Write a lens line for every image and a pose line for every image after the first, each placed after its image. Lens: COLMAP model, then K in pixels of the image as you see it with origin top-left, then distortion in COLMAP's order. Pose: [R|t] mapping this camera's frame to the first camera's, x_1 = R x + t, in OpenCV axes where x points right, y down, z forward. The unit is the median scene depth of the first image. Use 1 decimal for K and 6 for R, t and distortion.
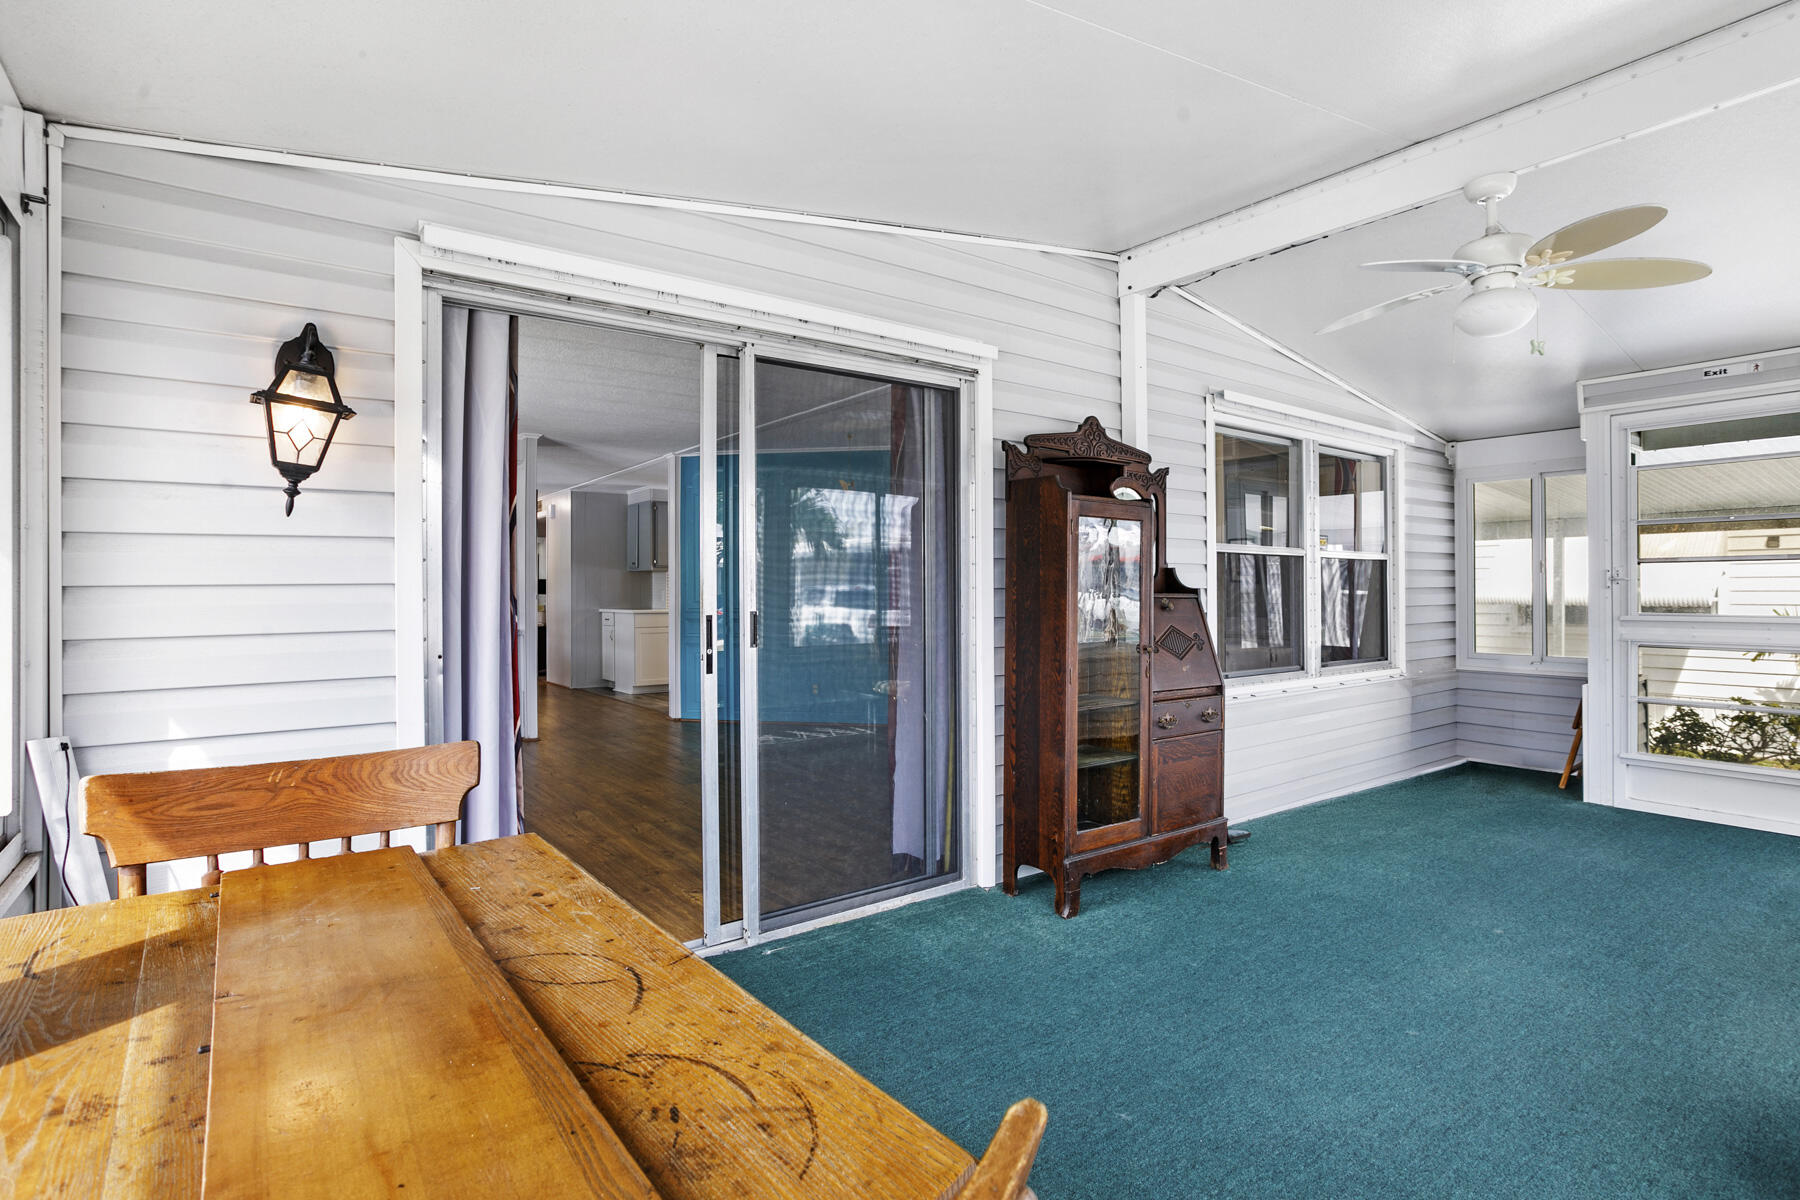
lens RADIAL K [[897.8, 0, 889.0], [0, 897.8, 563.4], [0, 0, 1]] dist [-0.055728, 0.028800]
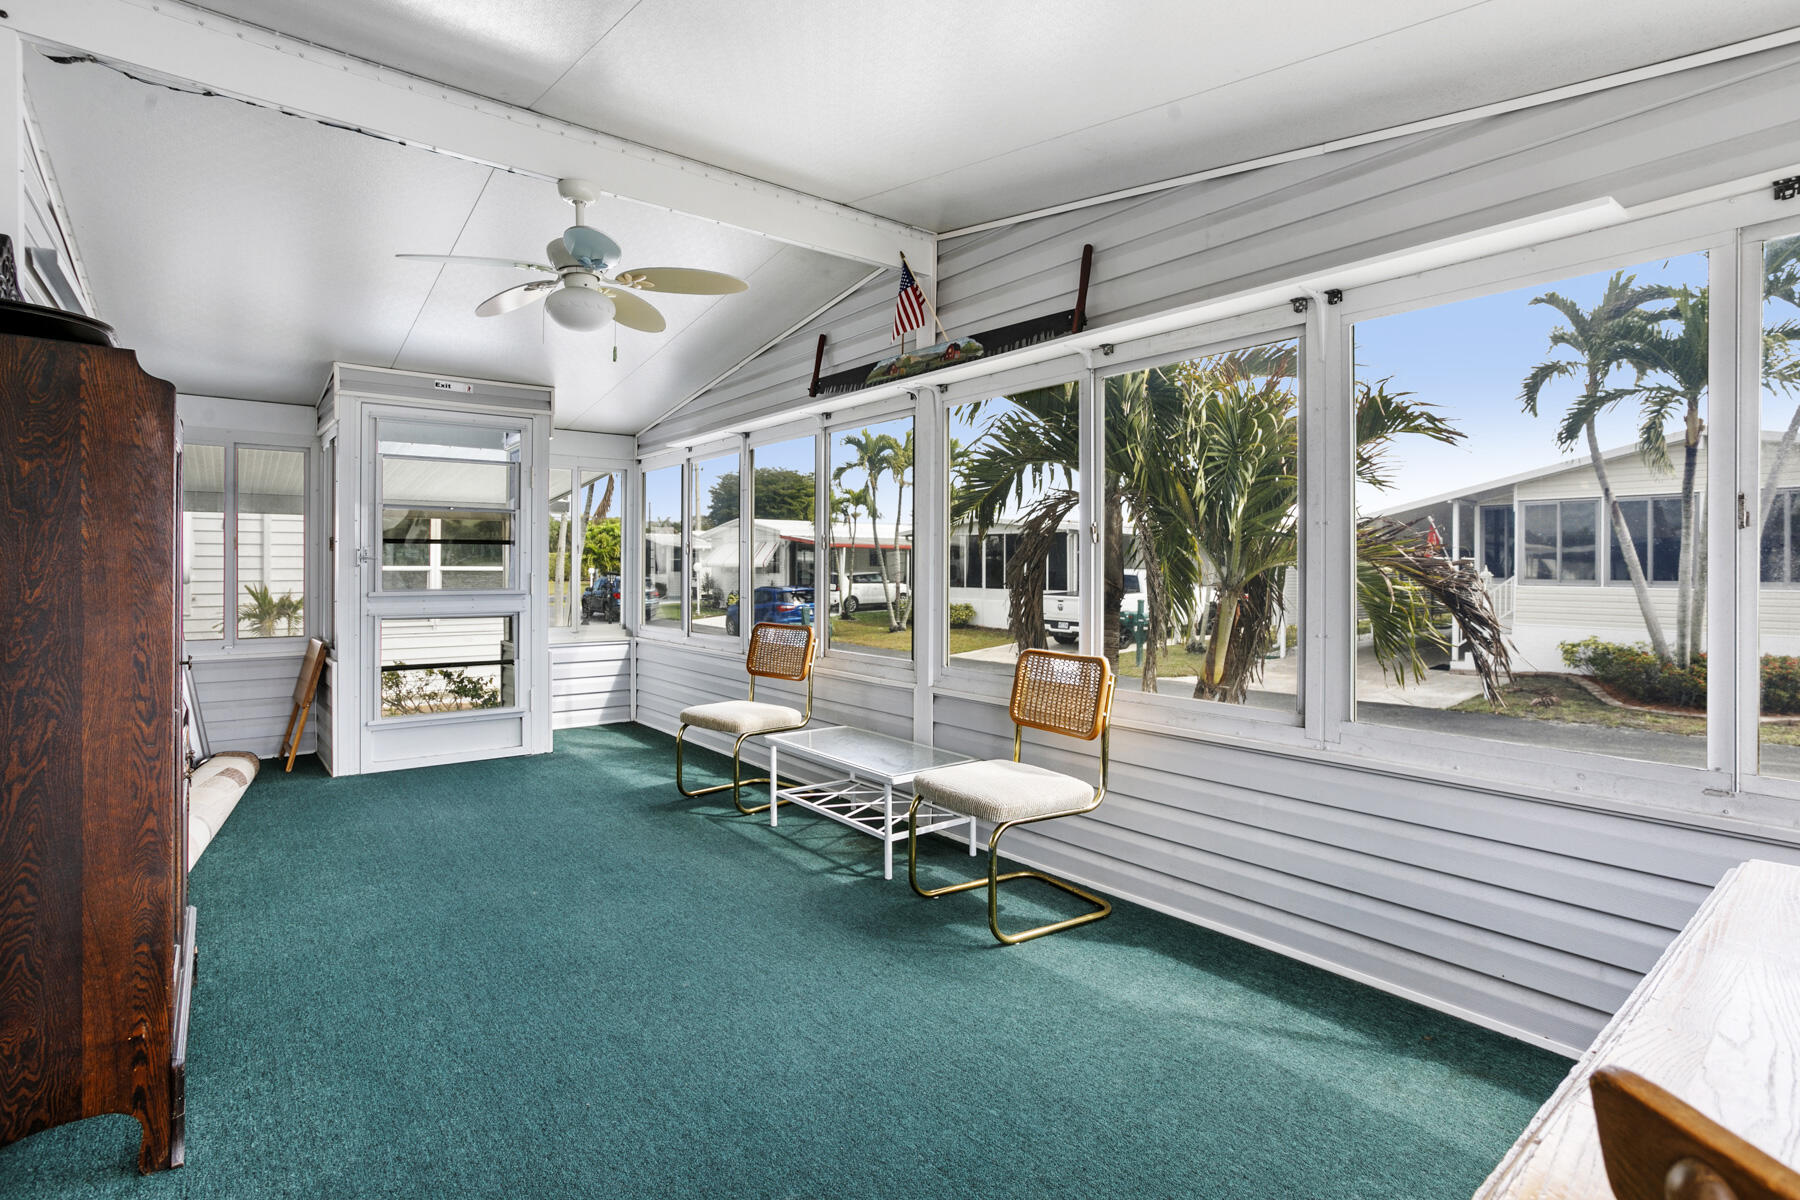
lens RADIAL K [[870.9, 0, 905.0], [0, 870.9, 571.4], [0, 0, 1]] dist [-0.057615, 0.025527]
pose [[-0.038699, -0.004409, 0.999241, -0.310000], [-0.033780, 0.999424, 0.003101, 0.011208], [-0.998680, -0.033634, -0.038826, 0.528149]]
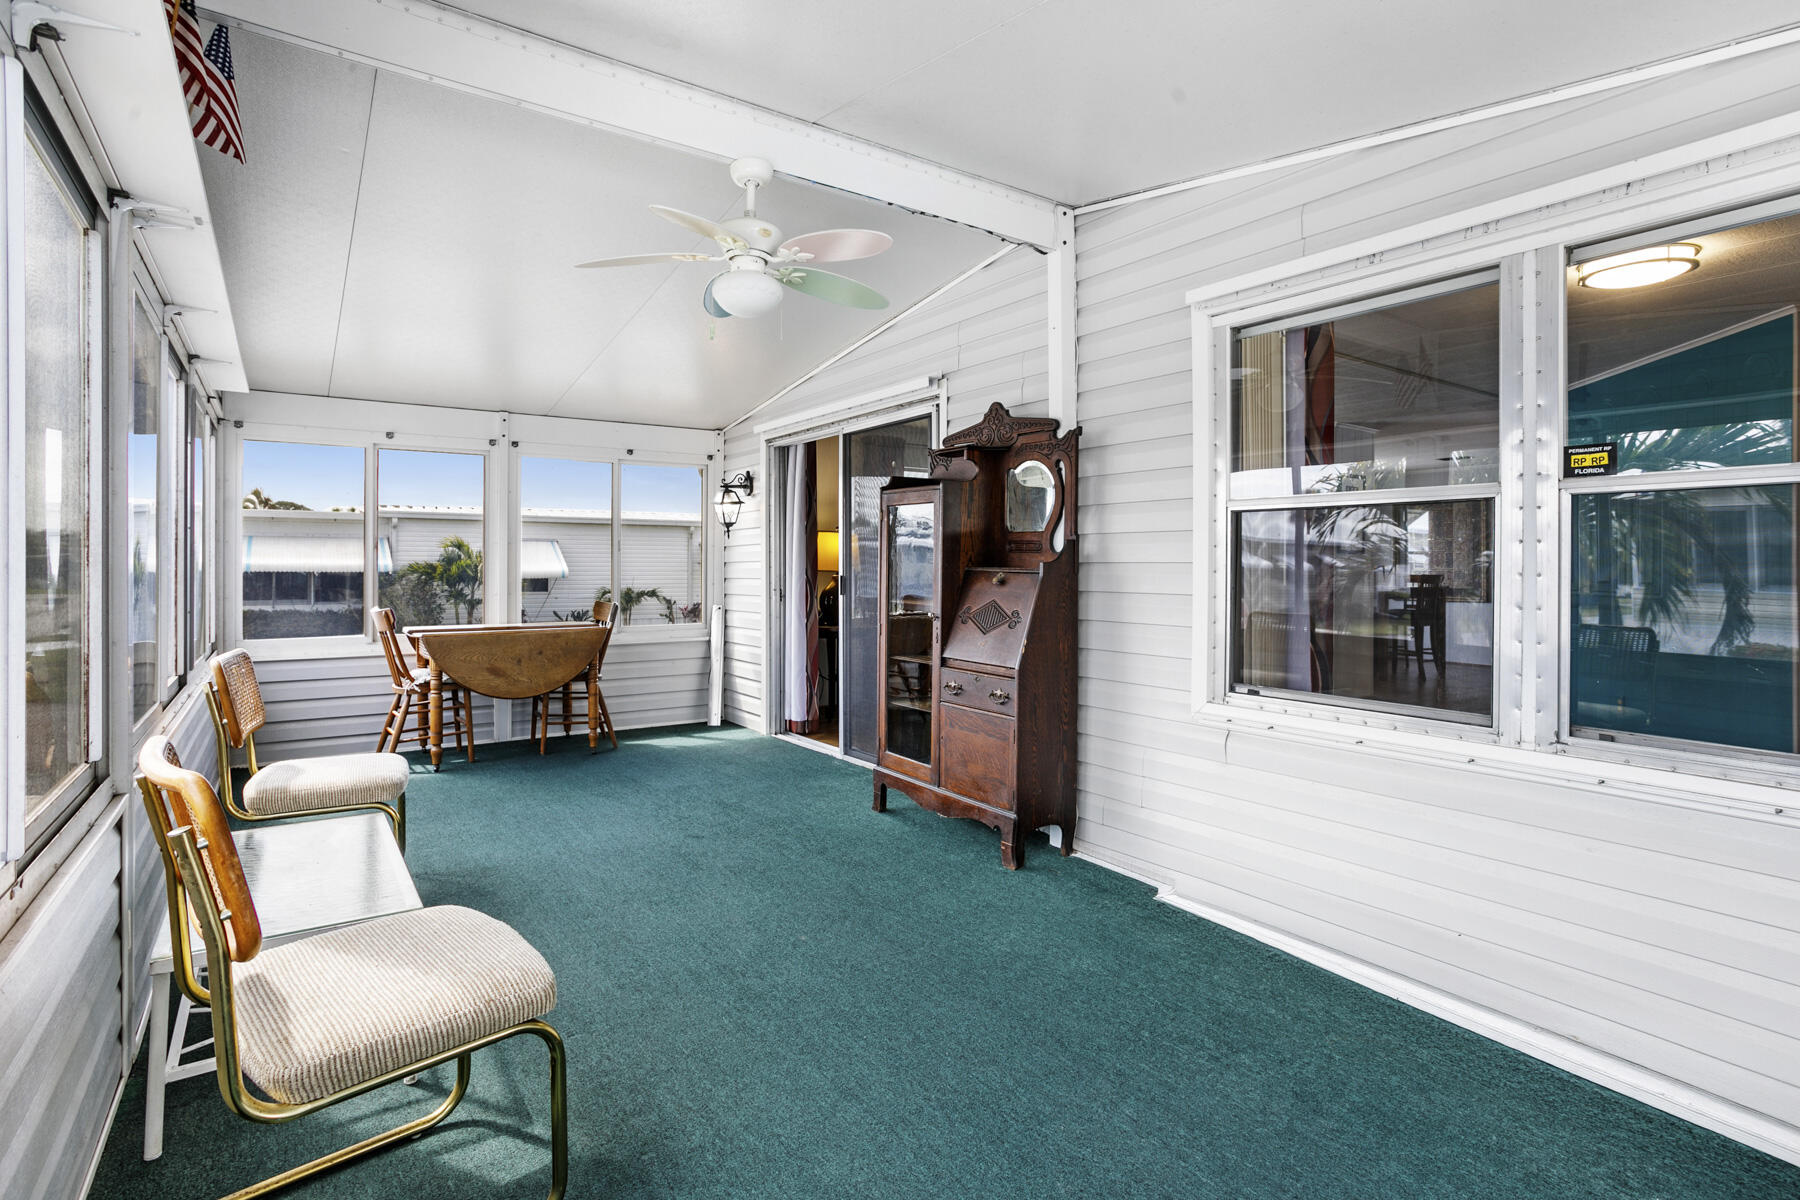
lens RADIAL K [[897.8, 0, 889.0], [0, 897.8, 563.4], [0, 0, 1]] dist [-0.055728, 0.028800]
pose [[-0.038268, -0.006224, -0.999248, 1.409503], [0.018977, 0.999796, -0.006954, 0.035283], [0.999087, -0.019229, -0.038142, 0.986381]]
